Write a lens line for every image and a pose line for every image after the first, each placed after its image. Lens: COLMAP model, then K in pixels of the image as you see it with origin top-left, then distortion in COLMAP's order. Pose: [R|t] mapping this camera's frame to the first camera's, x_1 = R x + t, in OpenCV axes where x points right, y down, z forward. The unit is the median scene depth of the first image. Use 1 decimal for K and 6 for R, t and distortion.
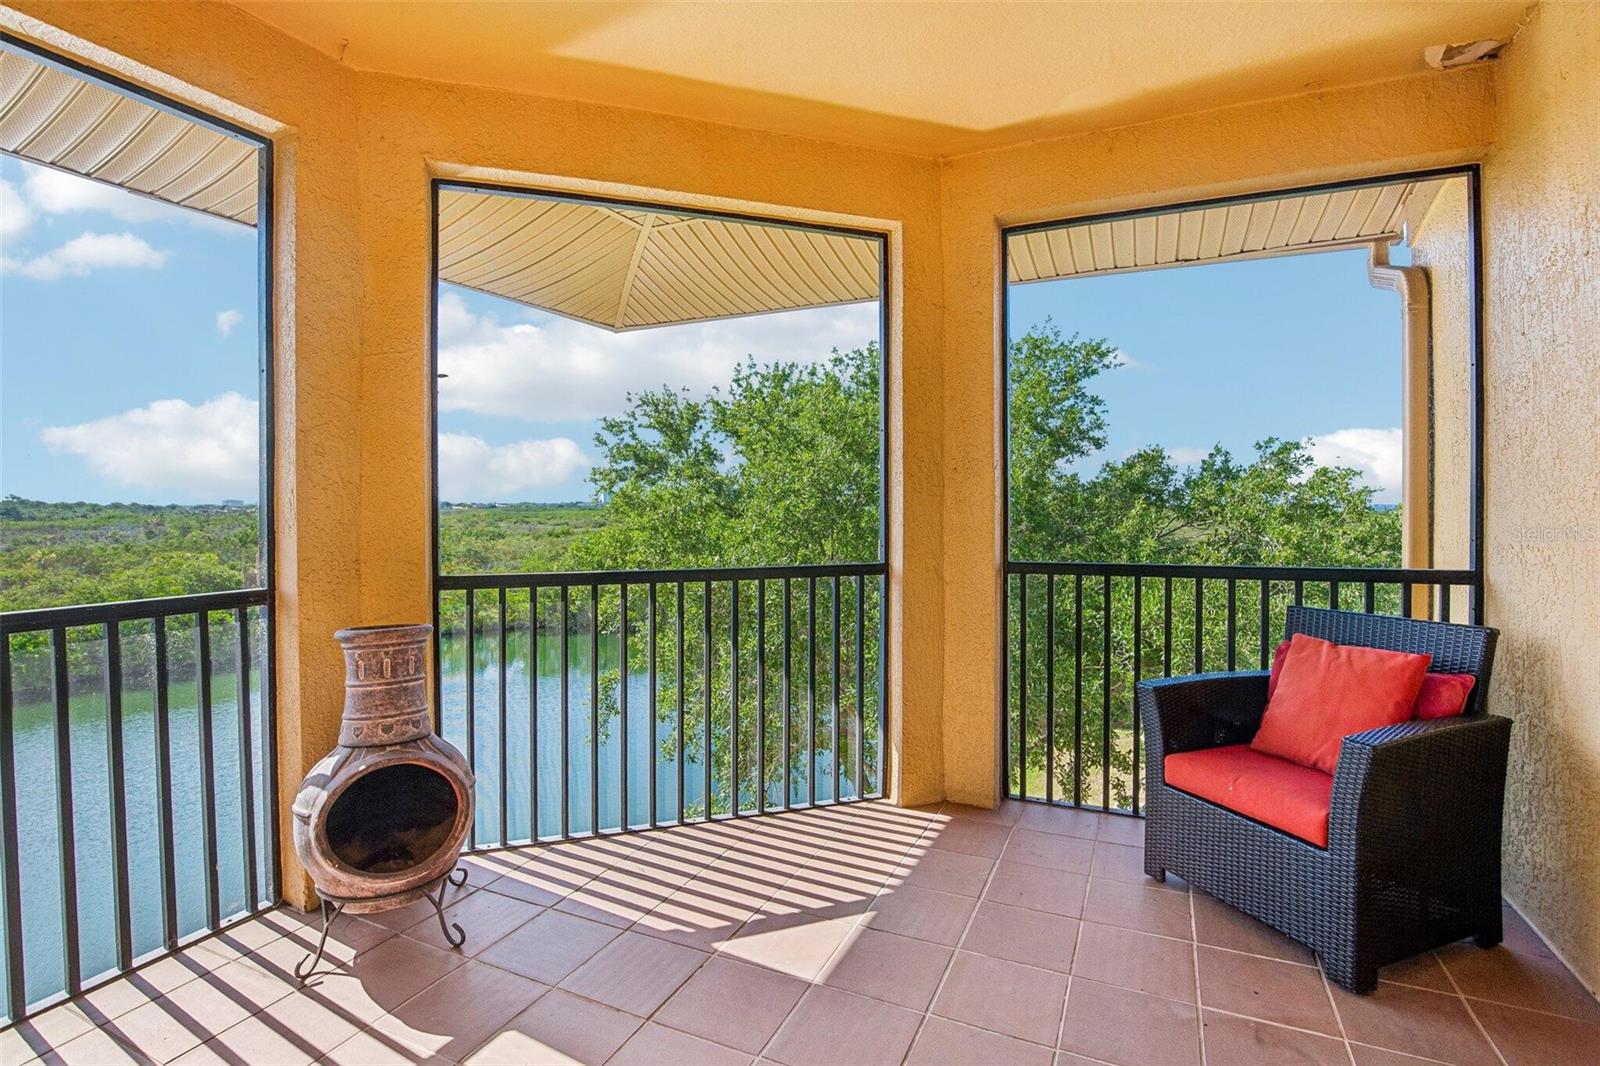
lens RADIAL K [[753.1, 0, 783.3], [0, 753.1, 508.4], [0, 0, 1]] dist [-0.026776, 0.001265]
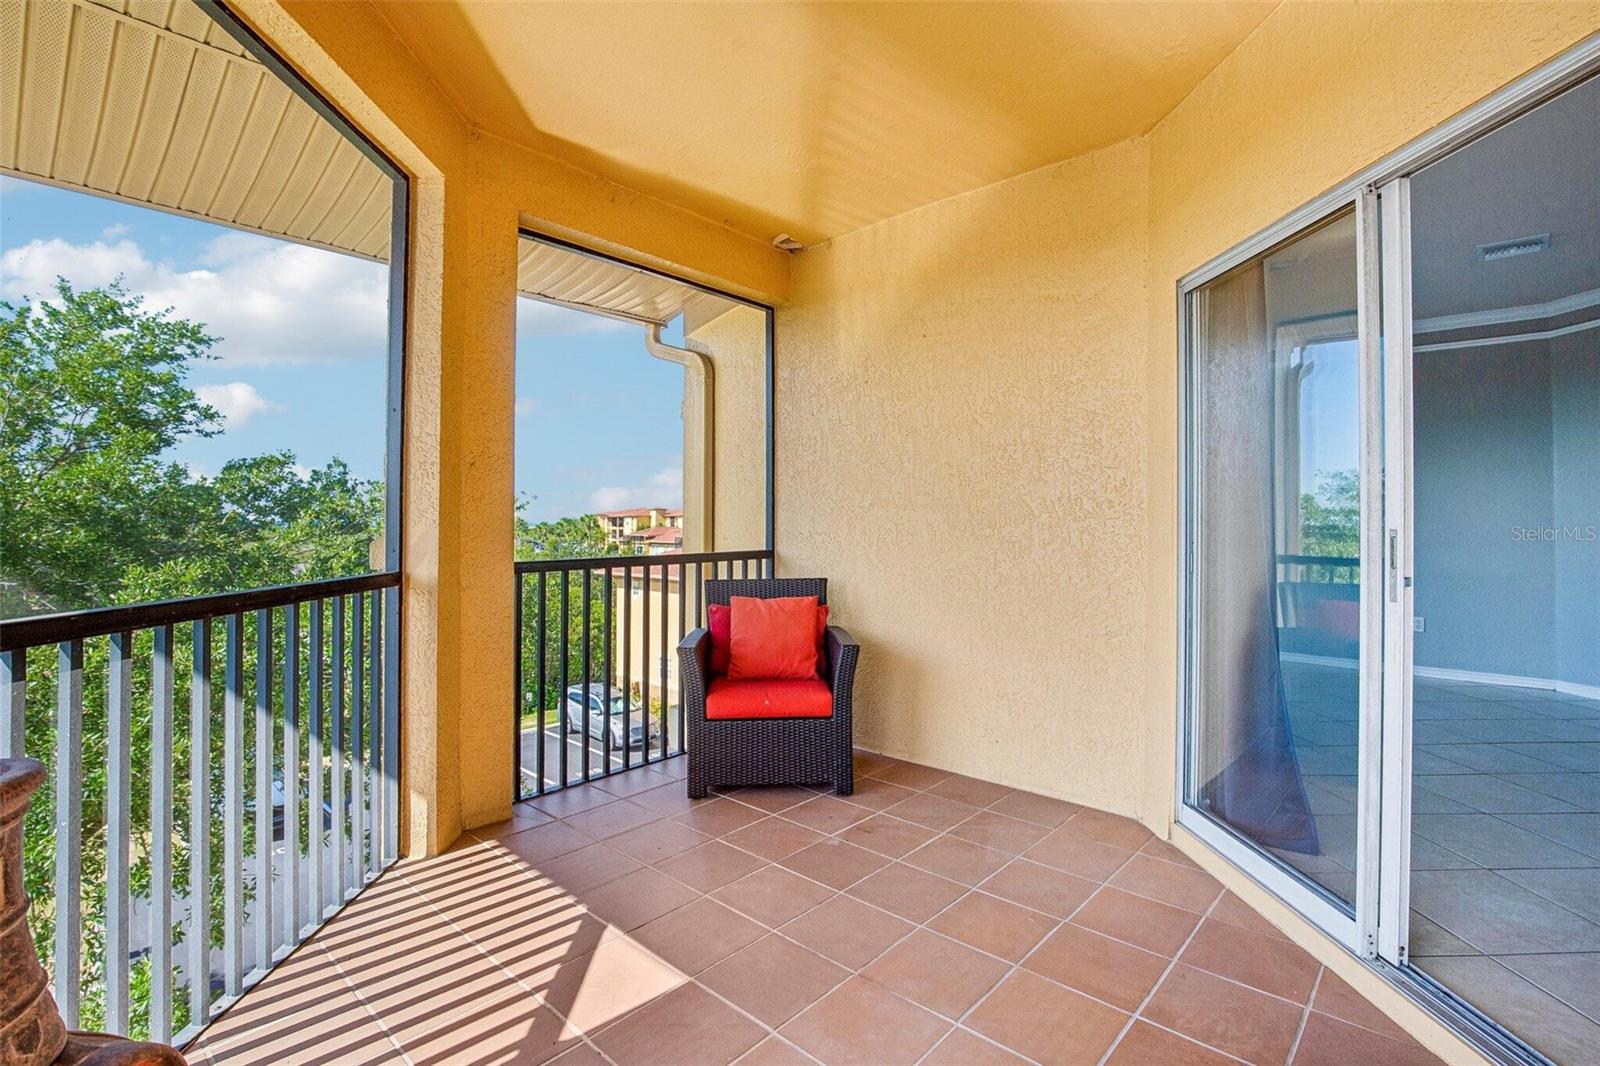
lens RADIAL K [[753.1, 0, 801.6], [0, 753.1, 510.7], [0, 0, 1]] dist [-0.026776, 0.001265]
pose [[0.280671, 0.017442, 0.959645, -0.592553], [0.002897, 0.999815, -0.019019, 0.026086], [-0.959800, 0.008118, 0.280569, 0.393932]]
